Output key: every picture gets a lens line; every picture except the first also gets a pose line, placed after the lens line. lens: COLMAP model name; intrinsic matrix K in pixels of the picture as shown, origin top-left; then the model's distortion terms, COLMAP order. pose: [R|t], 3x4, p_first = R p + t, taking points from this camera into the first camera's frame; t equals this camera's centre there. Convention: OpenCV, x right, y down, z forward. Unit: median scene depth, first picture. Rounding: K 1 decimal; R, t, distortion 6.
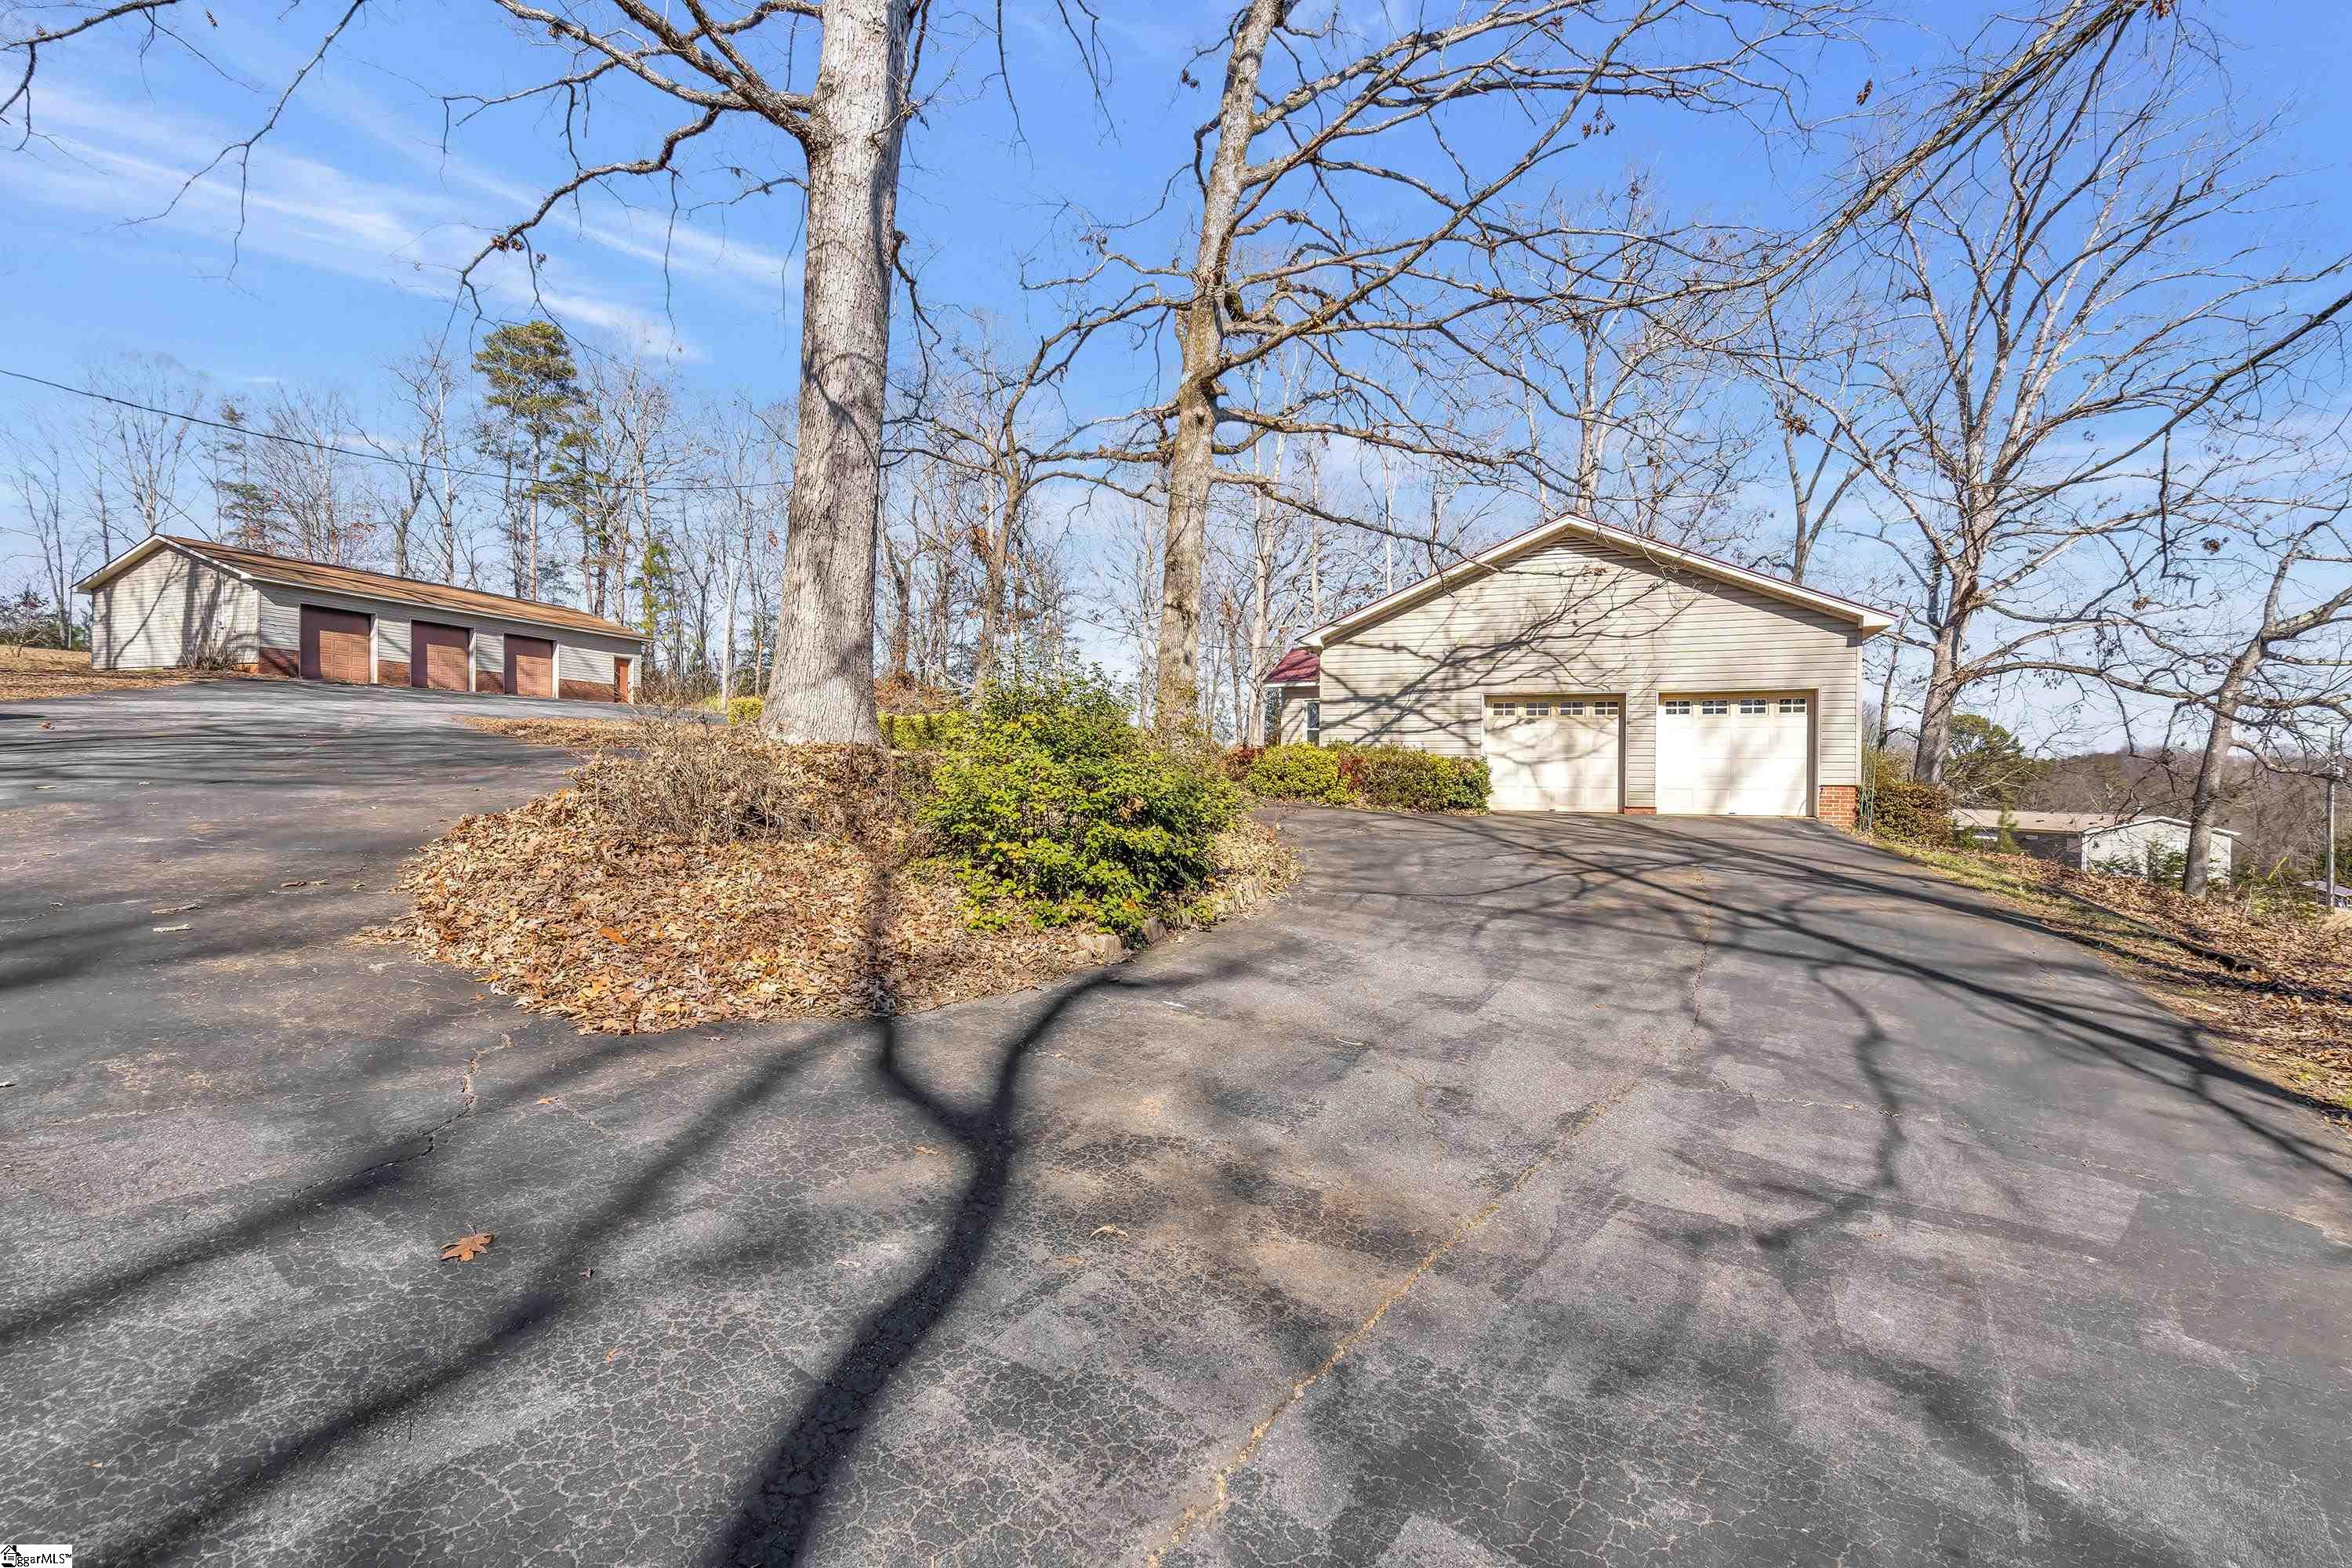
lens RADIAL K [[1043.9, 0, 1187.7], [0, 1043.9, 785.4], [0, 0, 1]] dist [-0.012034, 0.004246]
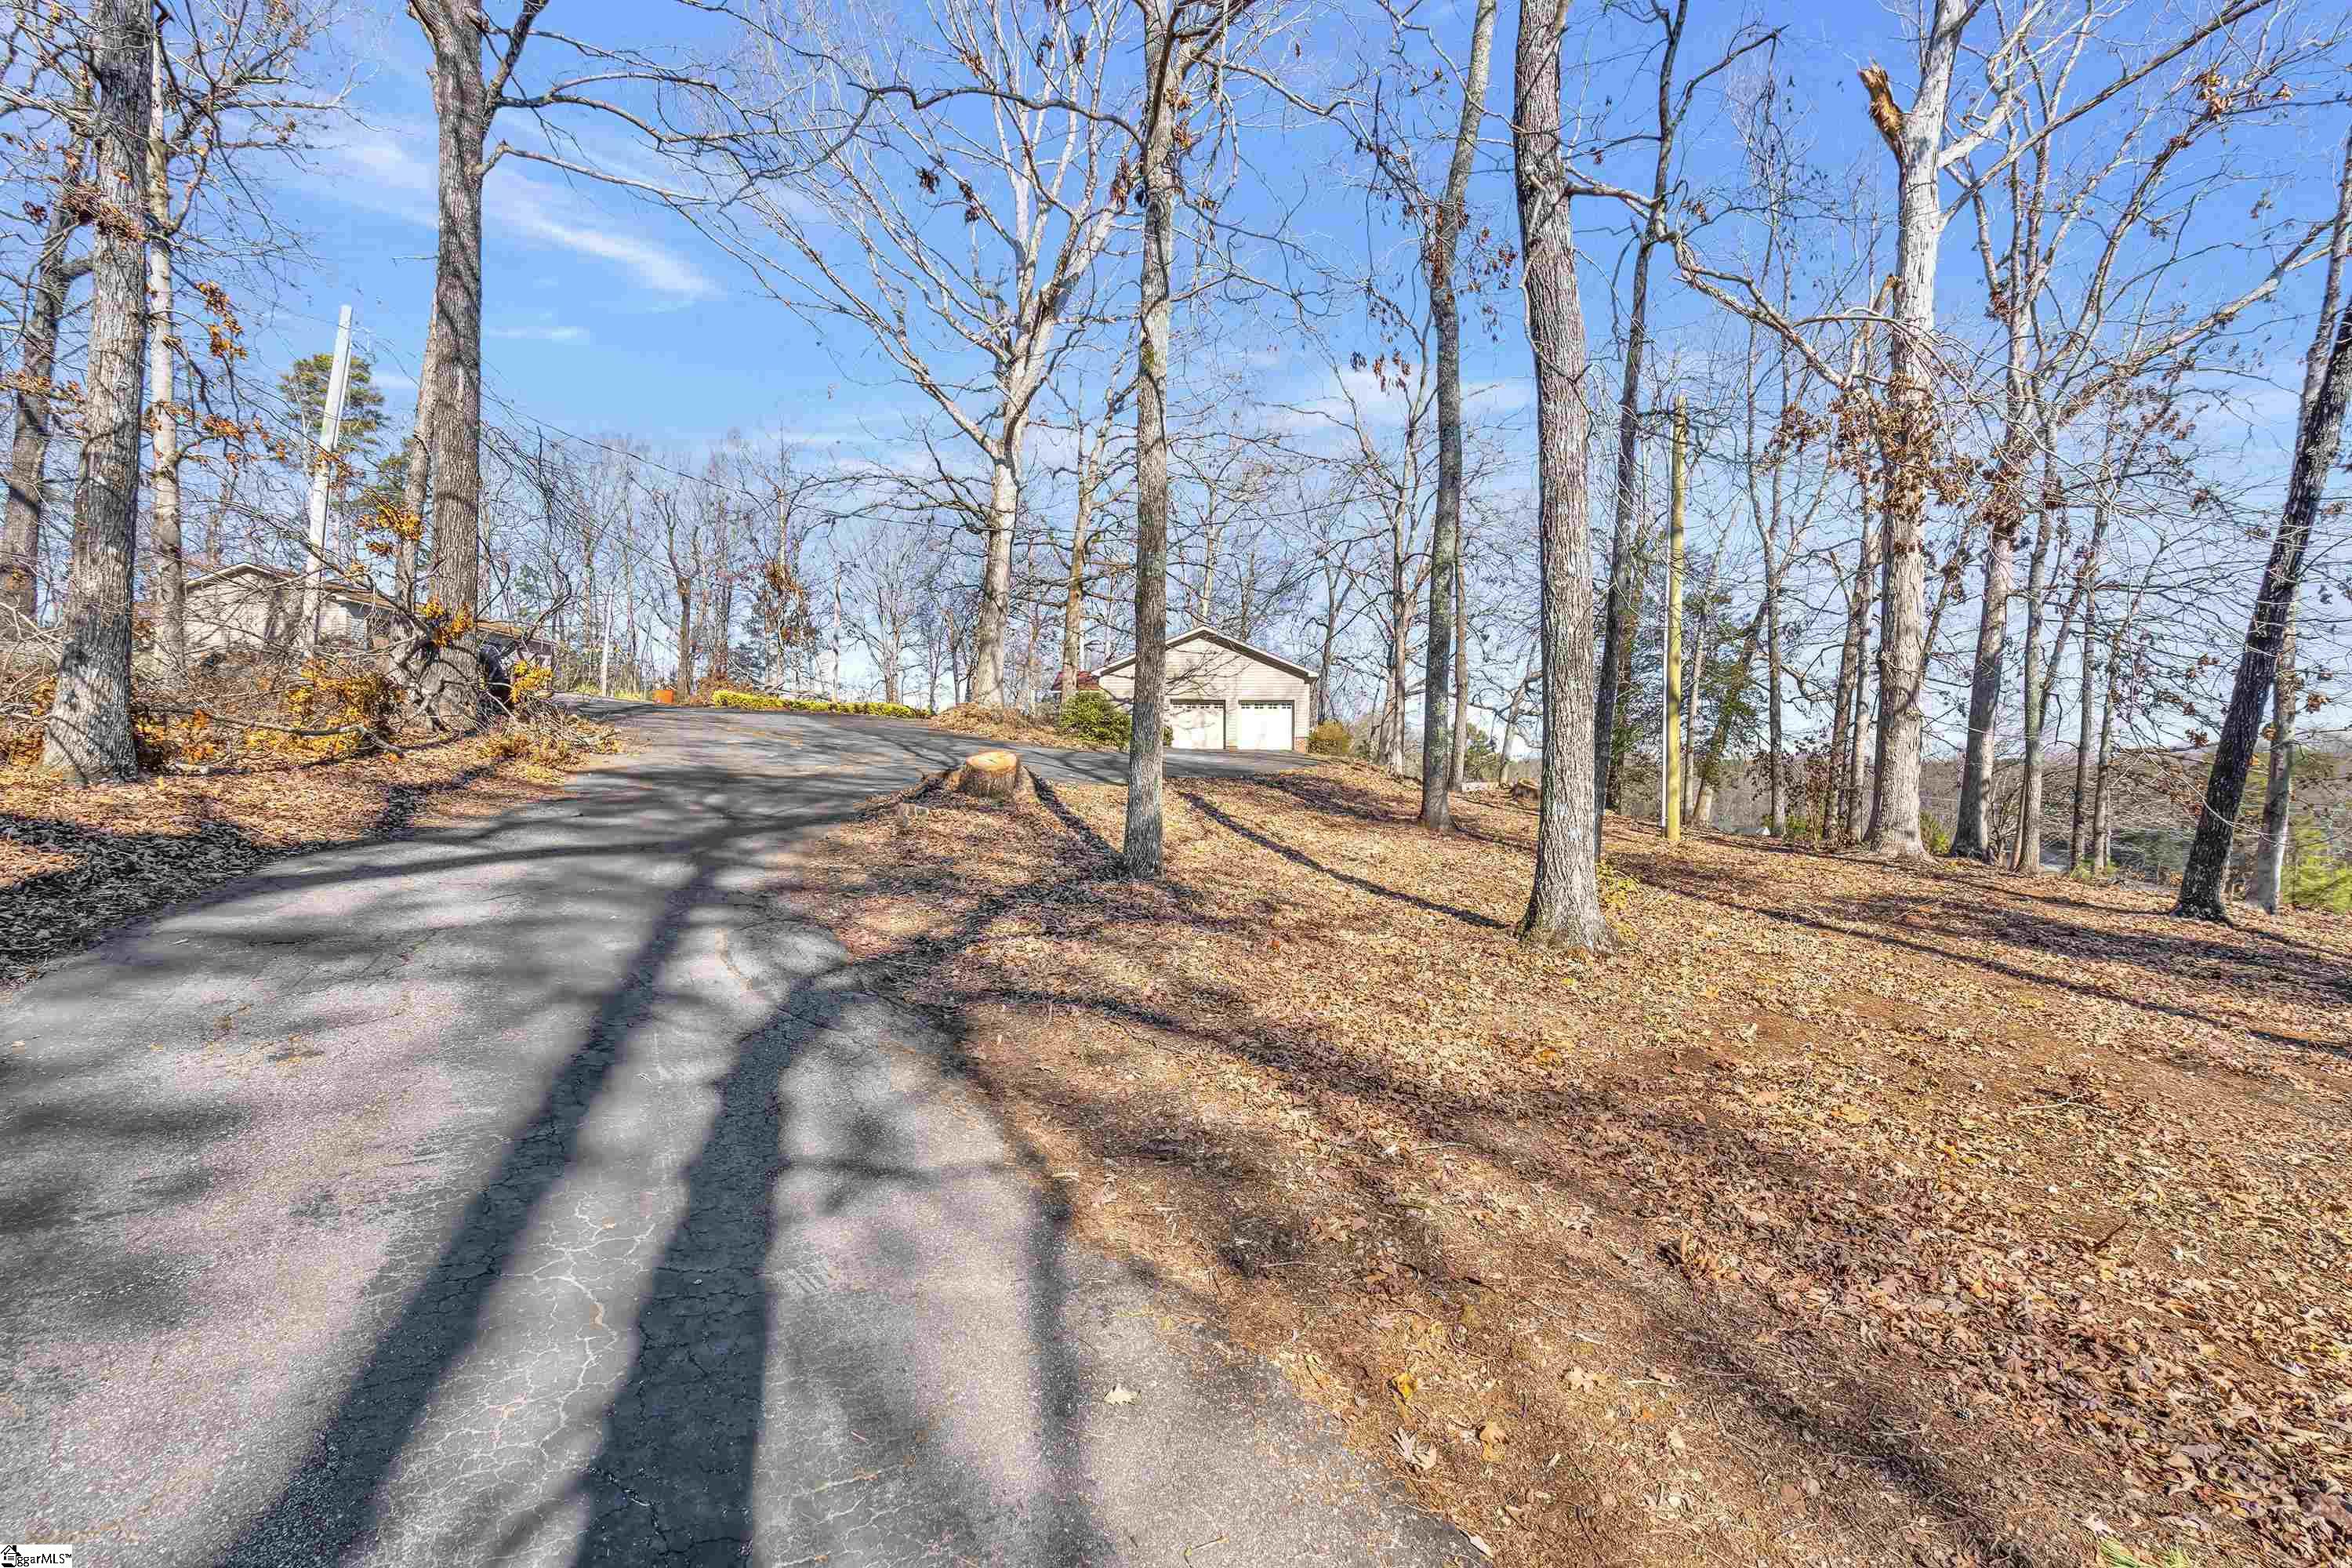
lens RADIAL K [[1043.9, 0, 1168.7], [0, 1043.9, 792.1], [0, 0, 1]] dist [-0.012034, 0.004246]
pose [[0.947206, -0.004451, 0.320594, -0.487380], [0.003074, 0.999984, 0.004803, 0.114798], [-0.320610, -0.003564, 0.947205, -1.266105]]
